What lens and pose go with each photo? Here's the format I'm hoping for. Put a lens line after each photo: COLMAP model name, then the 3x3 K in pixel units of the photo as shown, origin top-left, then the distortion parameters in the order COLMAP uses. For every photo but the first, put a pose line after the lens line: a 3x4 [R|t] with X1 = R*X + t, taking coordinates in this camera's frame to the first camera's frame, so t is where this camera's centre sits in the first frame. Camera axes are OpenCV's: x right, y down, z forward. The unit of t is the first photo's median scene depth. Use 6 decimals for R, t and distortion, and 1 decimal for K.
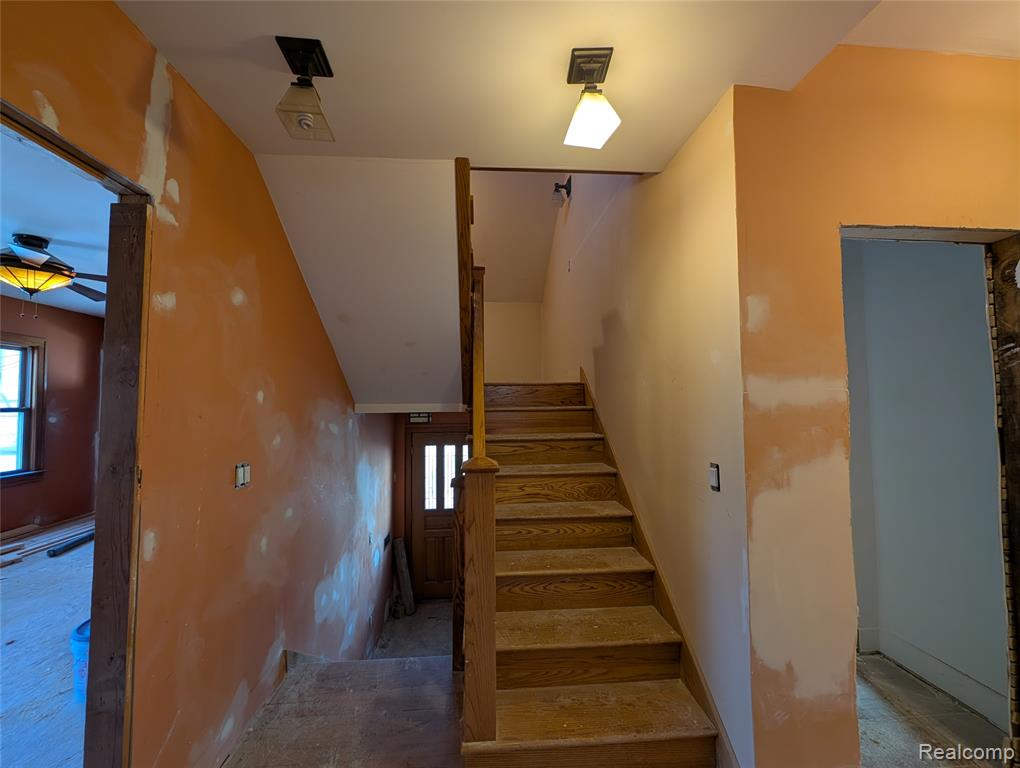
lens RADIAL K [[386.2, 0, 508.8], [0, 386.2, 386.5], [0, 0, 1]] dist [-0.001302, -0.000479]
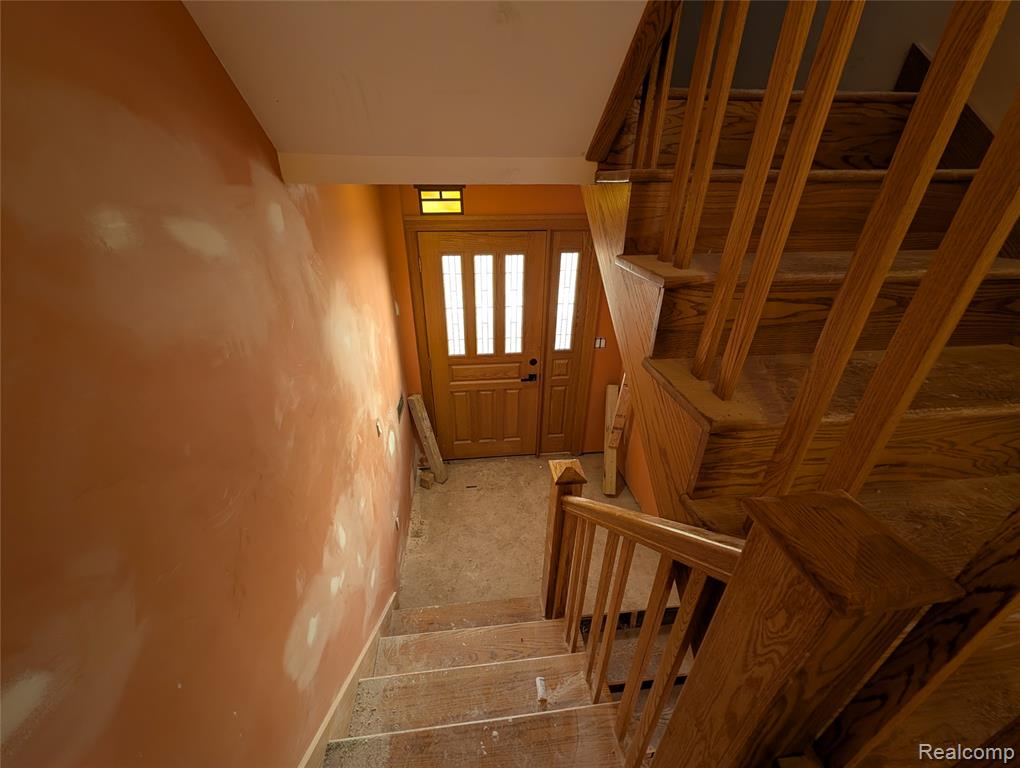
lens RADIAL K [[386.2, 0, 506.8], [0, 386.2, 390.4], [0, 0, 1]] dist [-0.001302, -0.000479]
pose [[0.999470, -0.010422, 0.030842, -0.145986], [-0.006796, 0.859702, 0.510751, 0.033253], [-0.031838, -0.510690, 0.859175, 0.418764]]
